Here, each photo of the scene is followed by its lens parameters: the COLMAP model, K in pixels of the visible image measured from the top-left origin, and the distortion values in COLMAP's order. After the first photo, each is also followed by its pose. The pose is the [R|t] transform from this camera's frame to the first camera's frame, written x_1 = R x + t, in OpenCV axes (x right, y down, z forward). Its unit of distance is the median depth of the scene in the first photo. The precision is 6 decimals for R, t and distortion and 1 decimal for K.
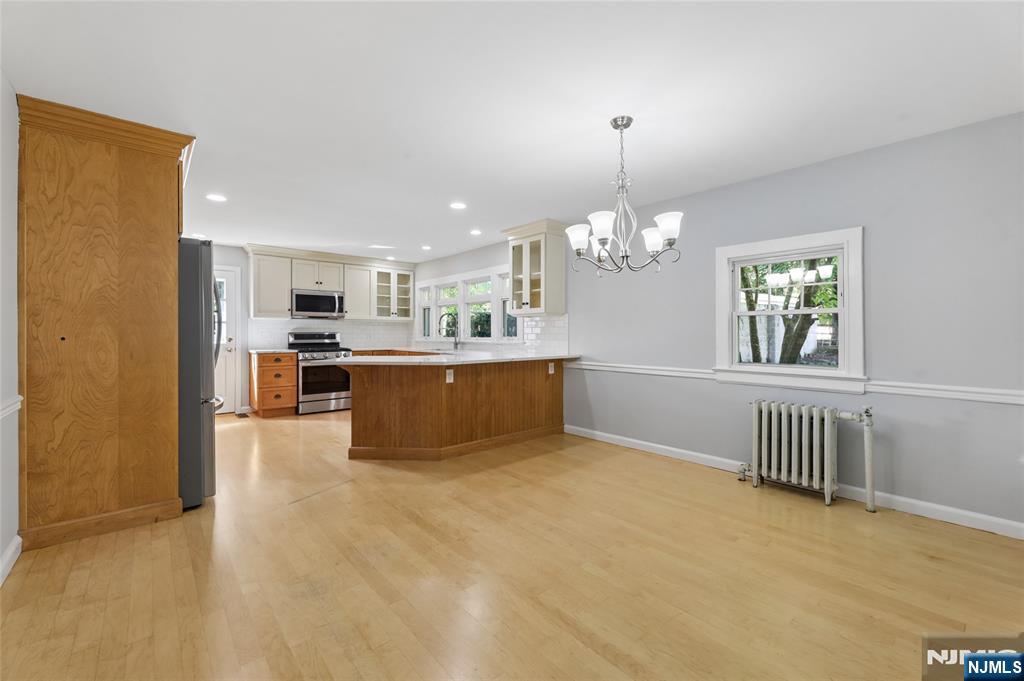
lens RADIAL K [[421.6, 0, 511.2], [0, 421.6, 330.8], [0, 0, 1]] dist [-0.000445, -0.000775]
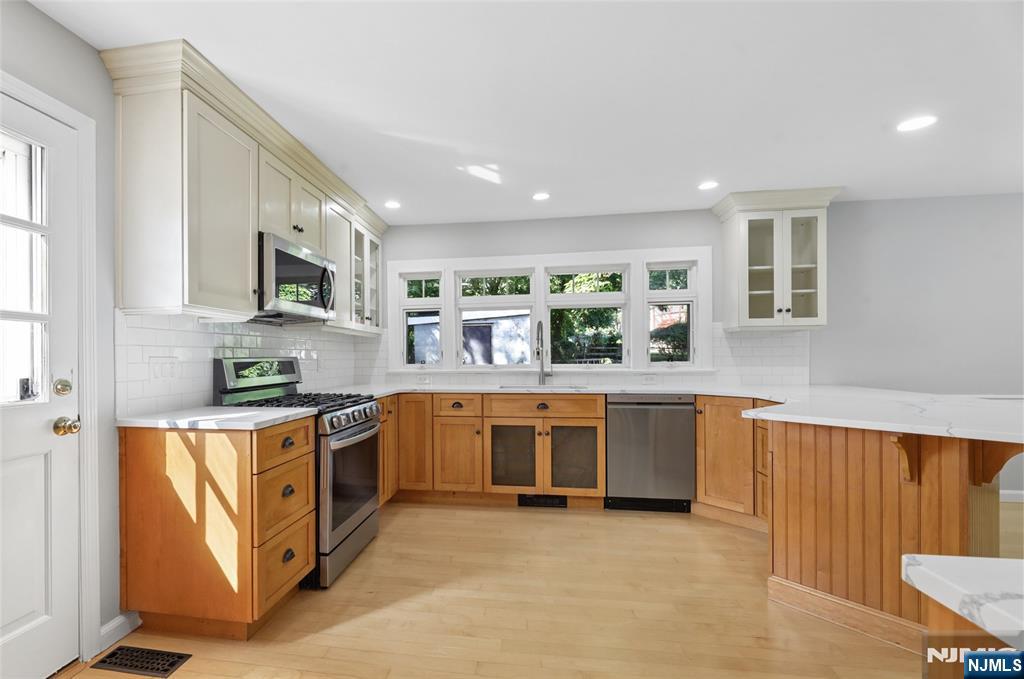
lens RADIAL K [[462.3, 0, 509.2], [0, 462.3, 348.7], [0, 0, 1]] dist [-0.003974, -0.000462]
pose [[0.769529, 0.004649, 0.638595, -0.924897], [0.004156, 0.999916, -0.012287, 0.003747], [-0.638599, 0.012109, 0.769445, 0.881285]]
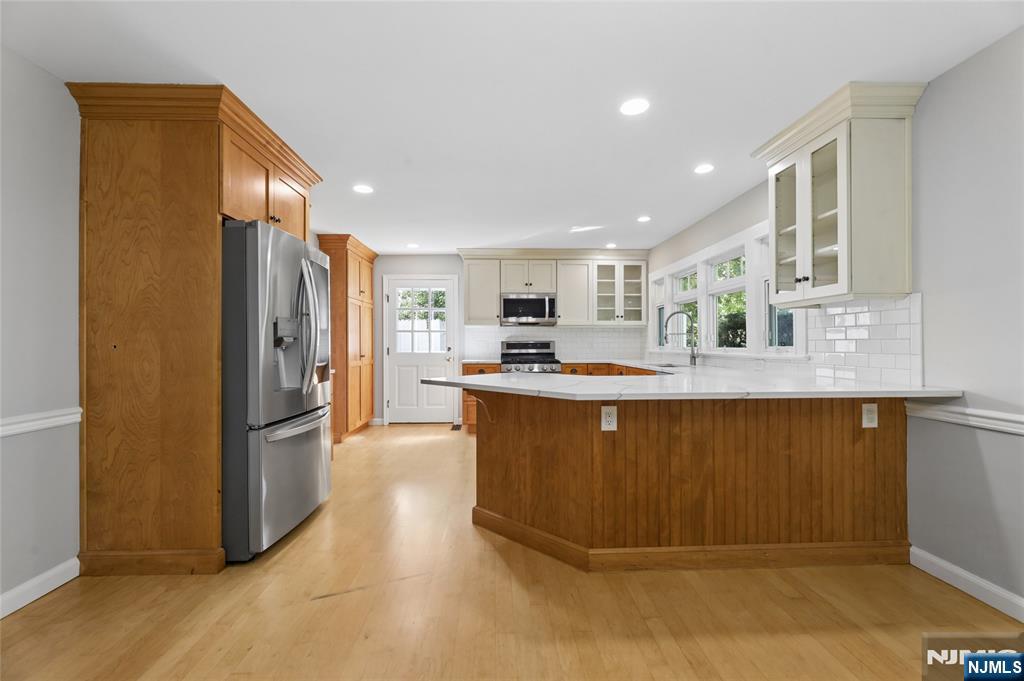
lens RADIAL K [[421.6, 0, 507.9], [0, 421.6, 341.1], [0, 0, 1]] dist [-0.000445, -0.000775]
pose [[0.781682, -0.006085, -0.623647, 0.088264], [0.006424, 0.999978, -0.001705, 0.008092], [0.623643, -0.002674, 0.781704, 0.480903]]
